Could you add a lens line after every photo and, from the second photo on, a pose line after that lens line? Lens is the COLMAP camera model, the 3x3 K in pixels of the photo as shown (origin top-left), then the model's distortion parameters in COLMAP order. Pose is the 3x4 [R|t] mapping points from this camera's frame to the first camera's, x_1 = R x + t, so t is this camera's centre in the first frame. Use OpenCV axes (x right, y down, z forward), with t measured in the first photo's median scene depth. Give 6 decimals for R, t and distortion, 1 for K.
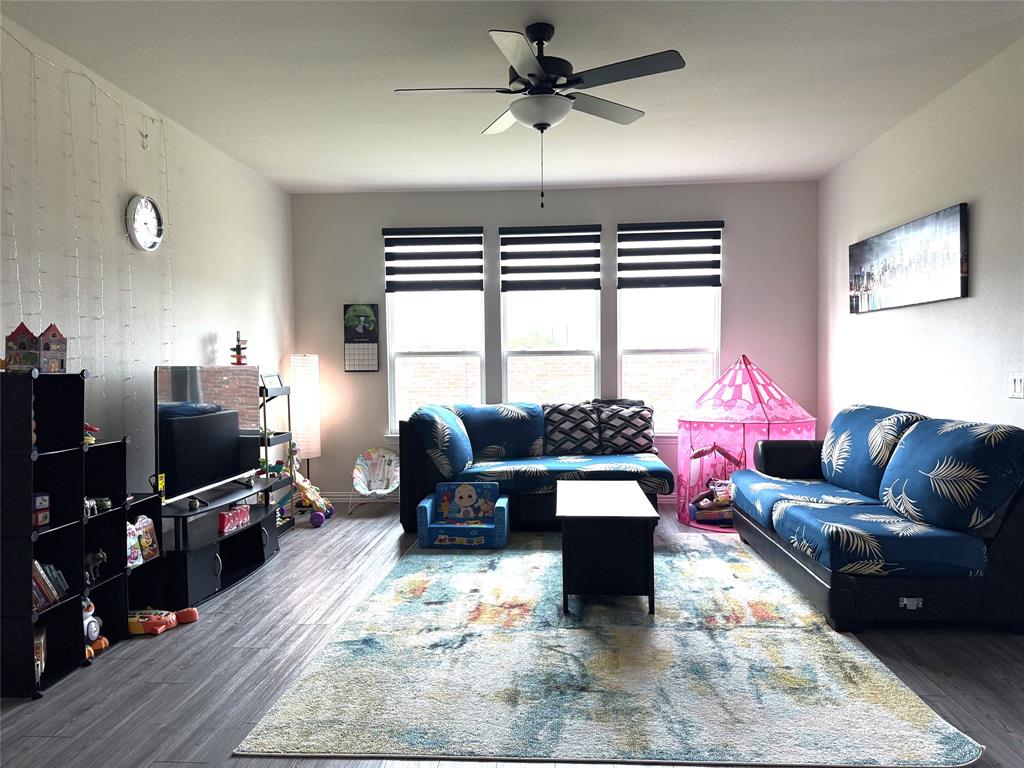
lens RADIAL K [[724.3, 0, 508.1], [0, 724.3, 380.5], [0, 0, 1]] dist [0.073894, -0.078087]
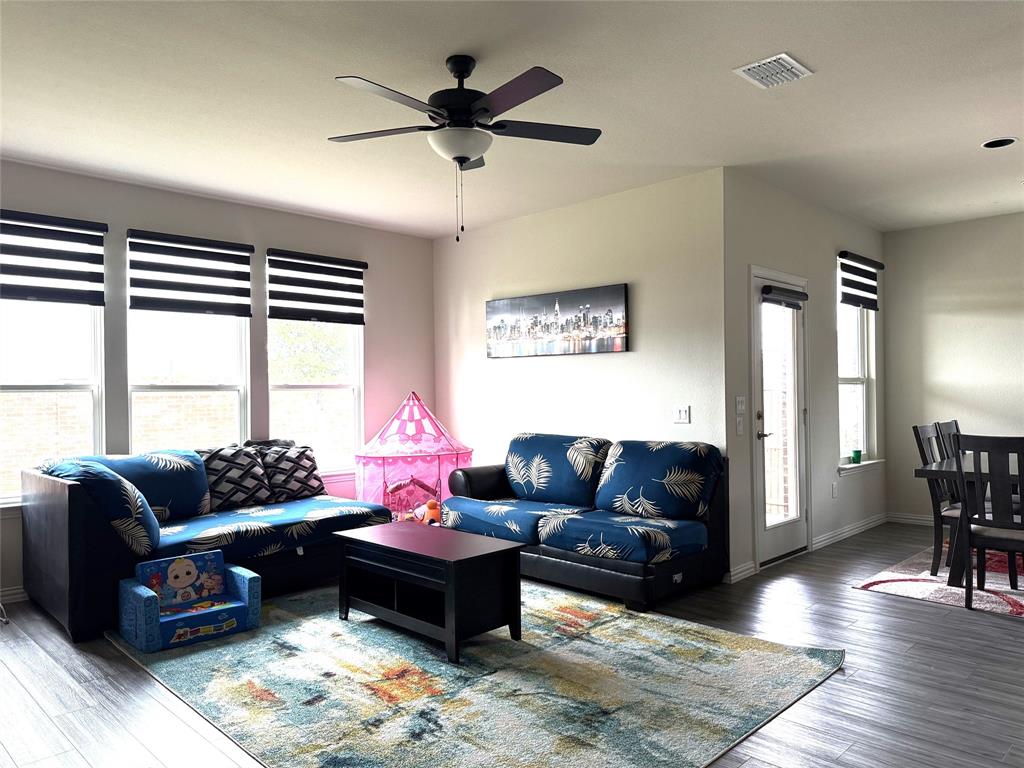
lens RADIAL K [[724.3, 0, 531.9], [0, 724.3, 373.9], [0, 0, 1]] dist [0.073894, -0.078087]
pose [[0.658963, 0.019899, 0.751912, -0.409696], [0.022114, 0.998705, -0.045811, -0.009450], [-0.751850, 0.046816, 0.657670, 0.195547]]
